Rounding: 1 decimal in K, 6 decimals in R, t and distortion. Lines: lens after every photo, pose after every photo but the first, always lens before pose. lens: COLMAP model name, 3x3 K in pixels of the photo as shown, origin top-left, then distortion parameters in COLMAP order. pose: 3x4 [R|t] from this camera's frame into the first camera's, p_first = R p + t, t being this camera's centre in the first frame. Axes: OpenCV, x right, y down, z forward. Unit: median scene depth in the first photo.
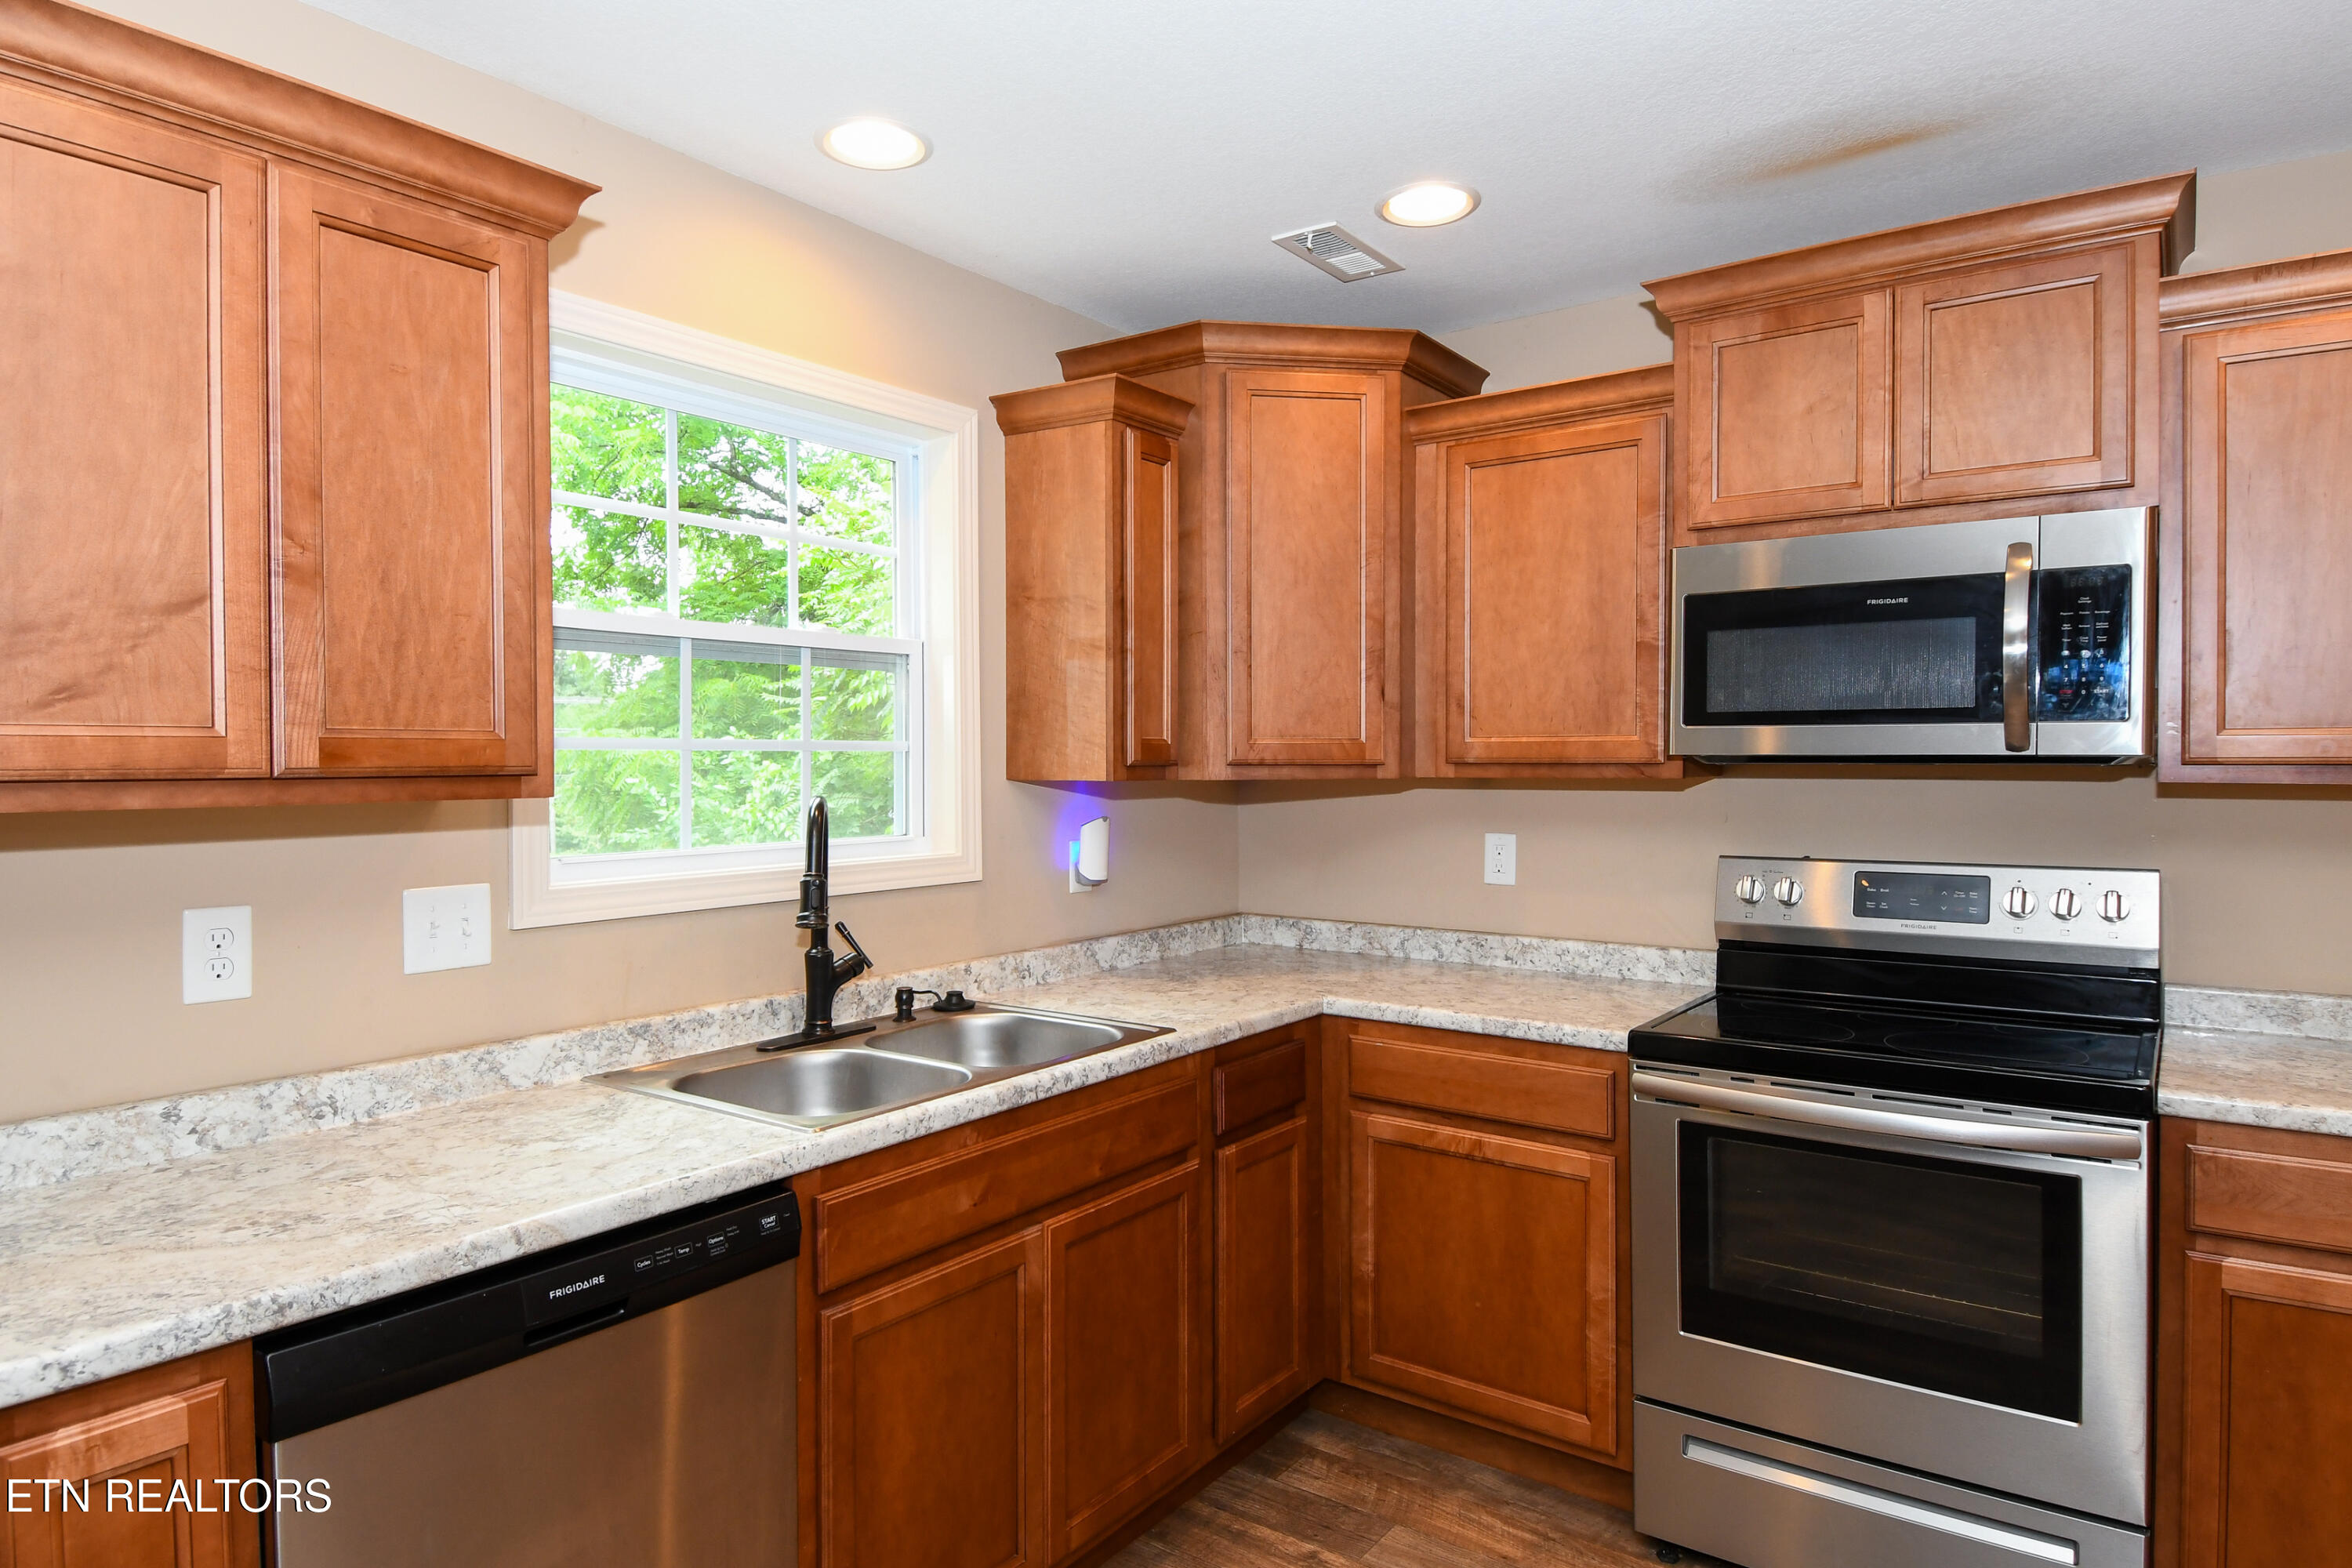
lens RADIAL K [[1387.3, 0, 1237.0], [0, 1387.3, 780.4], [0, 0, 1]] dist [0.061253, -0.075862]
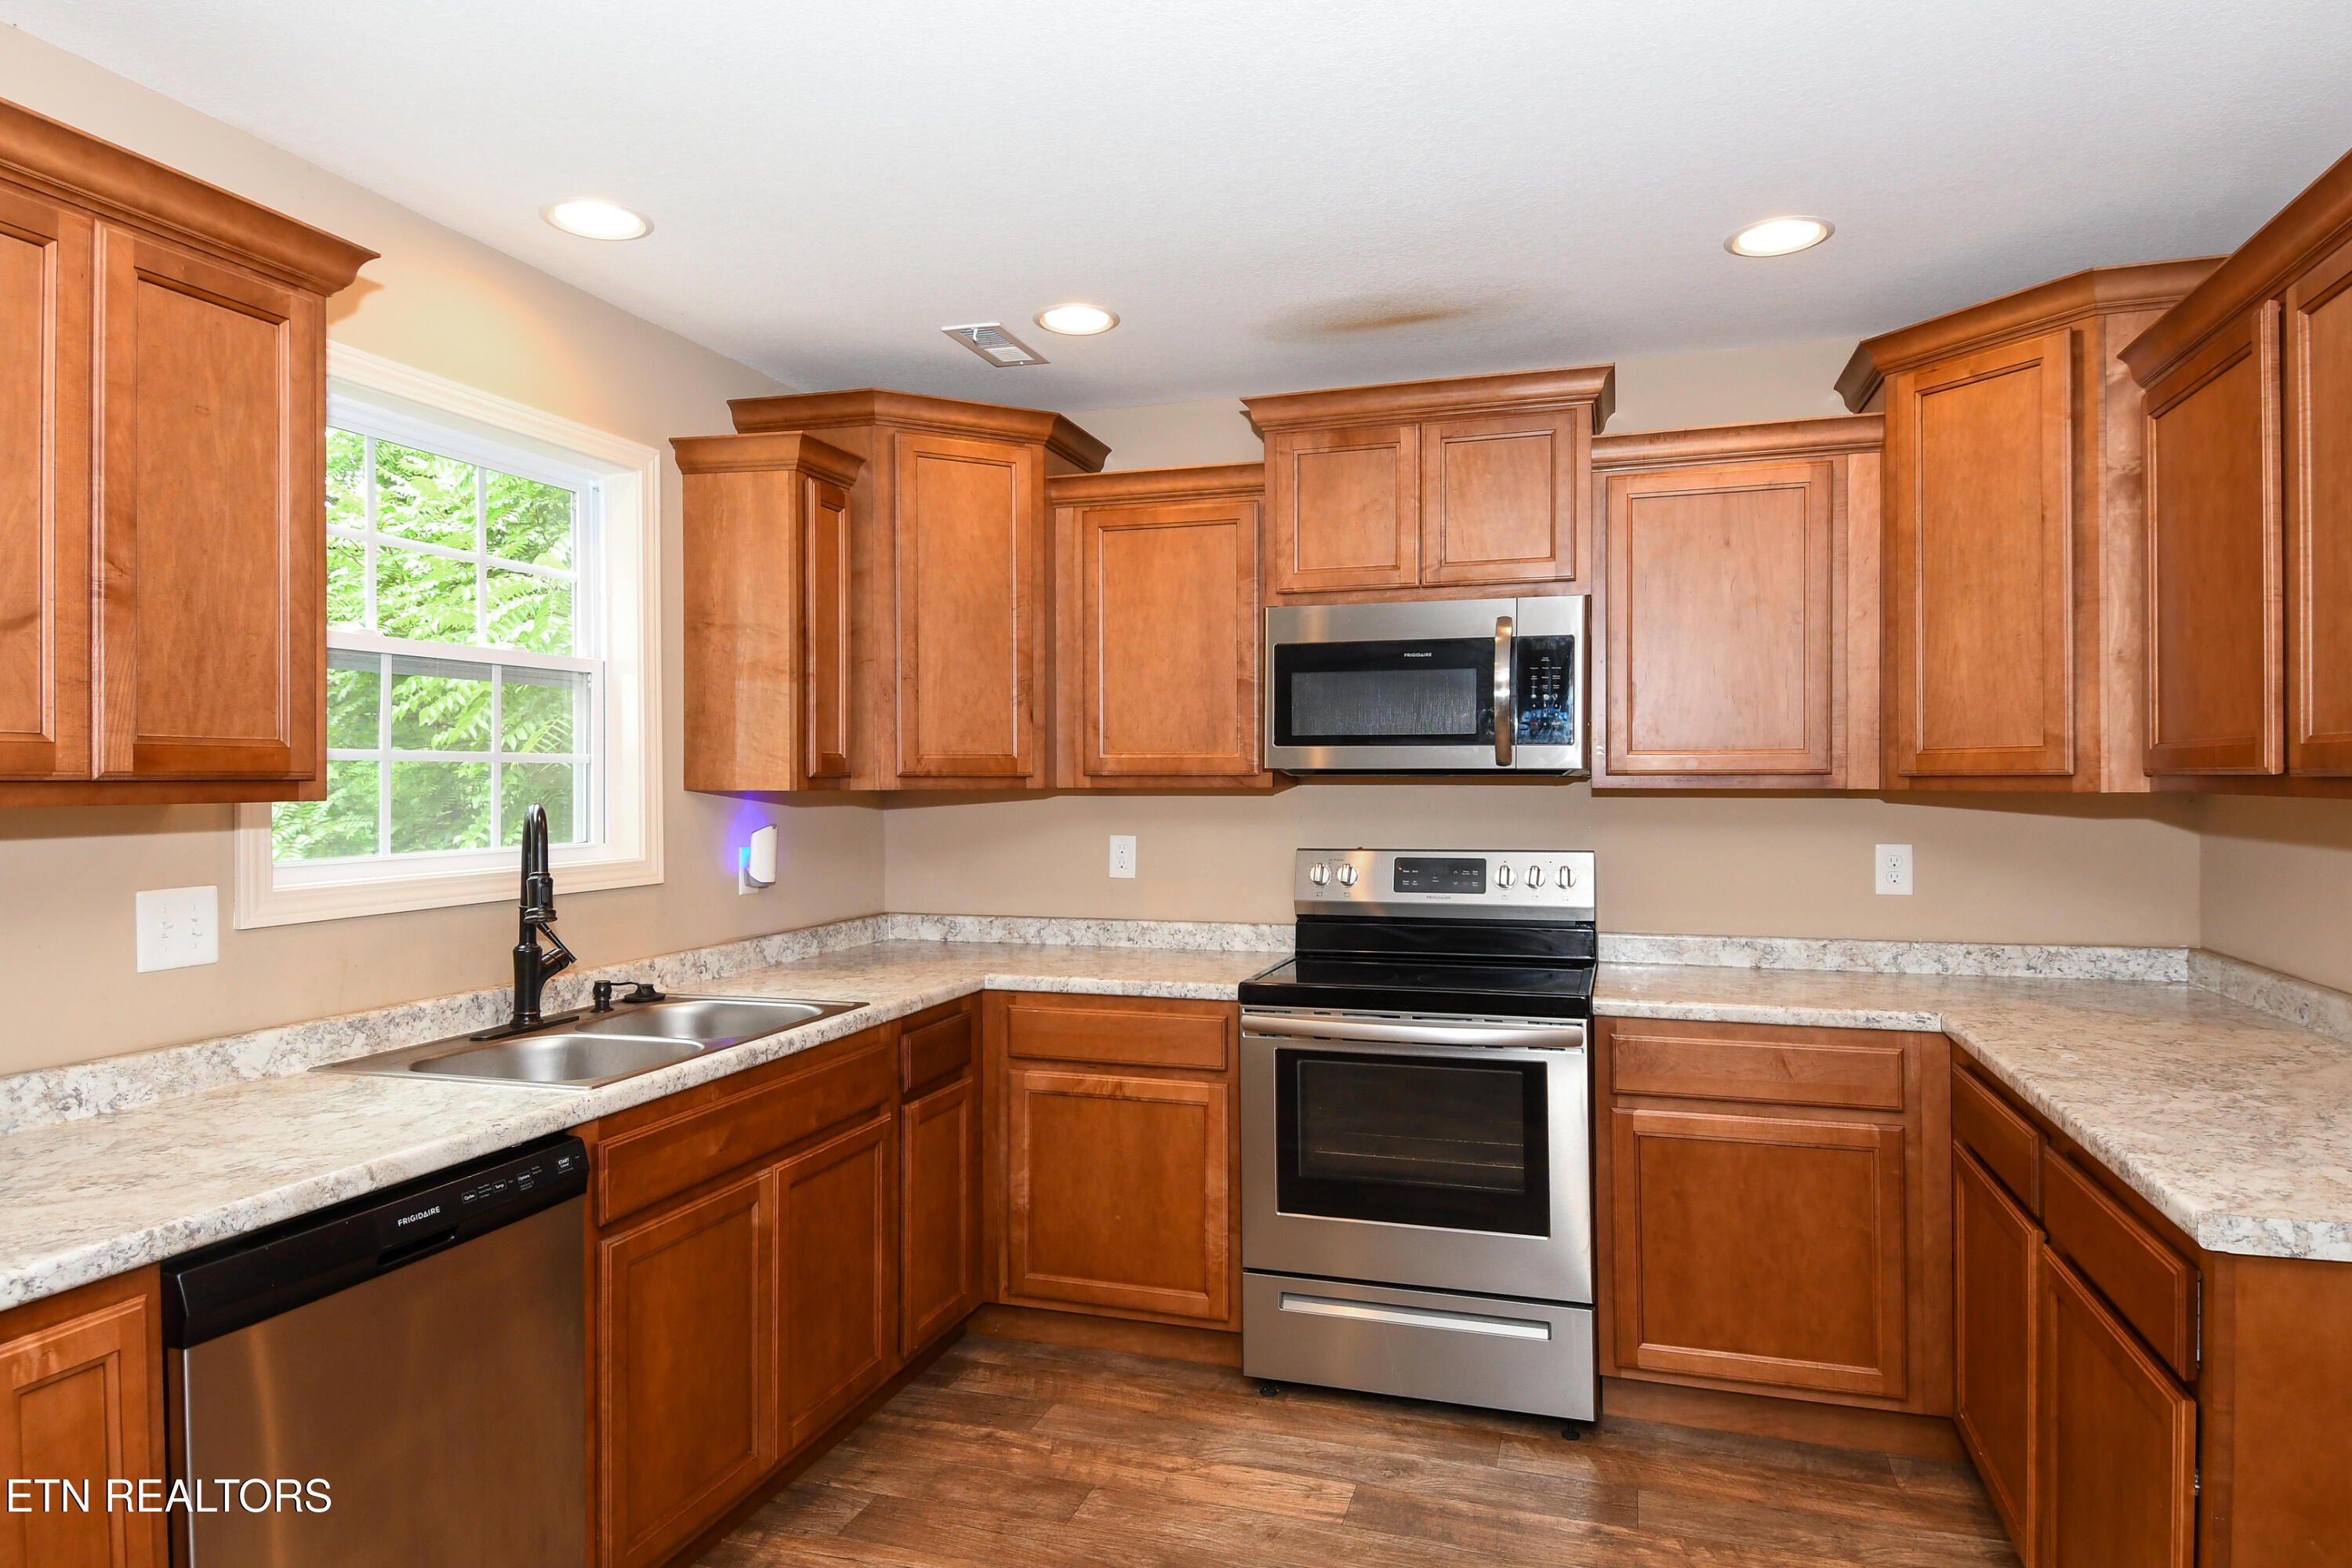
lens RADIAL K [[1375.7, 0, 1251.5], [0, 1375.7, 784.0], [0, 0, 1]] dist [0.063514, -0.057155]
pose [[0.946030, -0.000836, 0.324079, -0.118715], [0.004880, 0.999920, -0.011667, 0.011404], [-0.324044, 0.012619, 0.945958, -0.203610]]
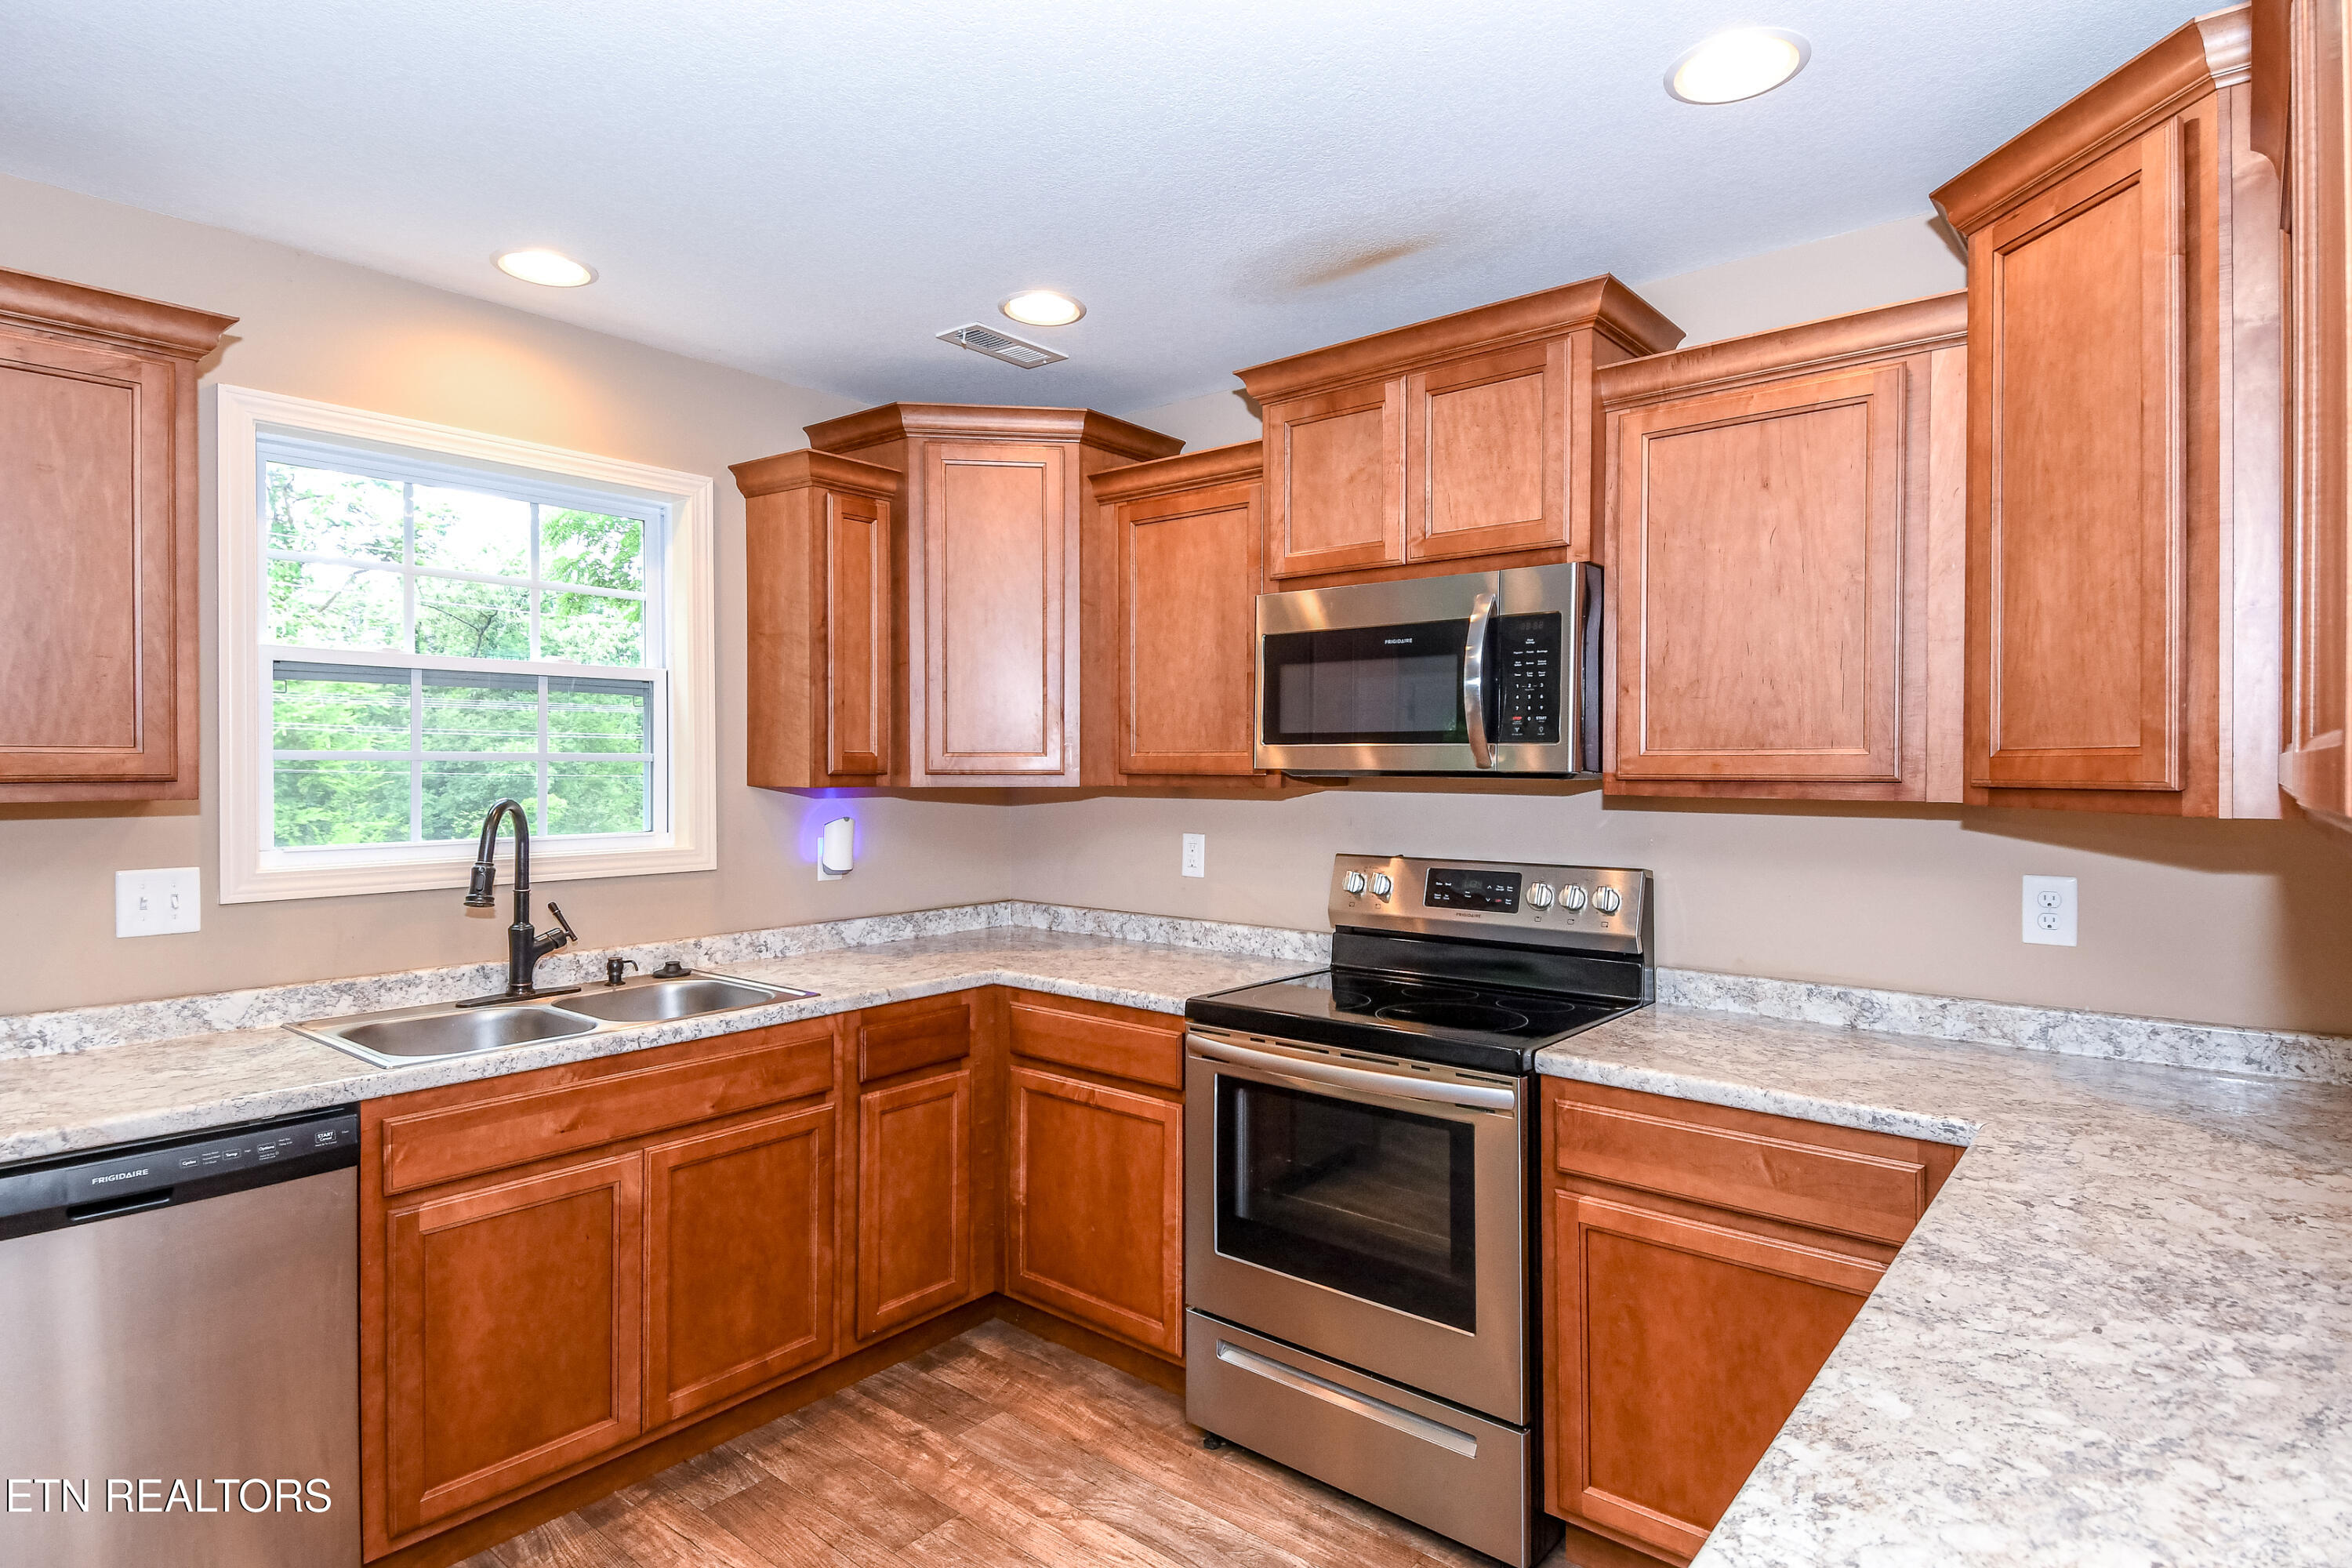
lens RADIAL K [[1254.3, 0, 1241.0], [0, 1254.3, 781.1], [0, 0, 1]] dist [0.074471, -0.055795]
pose [[0.998153, 0.005948, -0.060453, 0.393085], [-0.006089, 0.999979, -0.002145, -0.005630], [0.060439, 0.002509, 0.998169, -0.075845]]
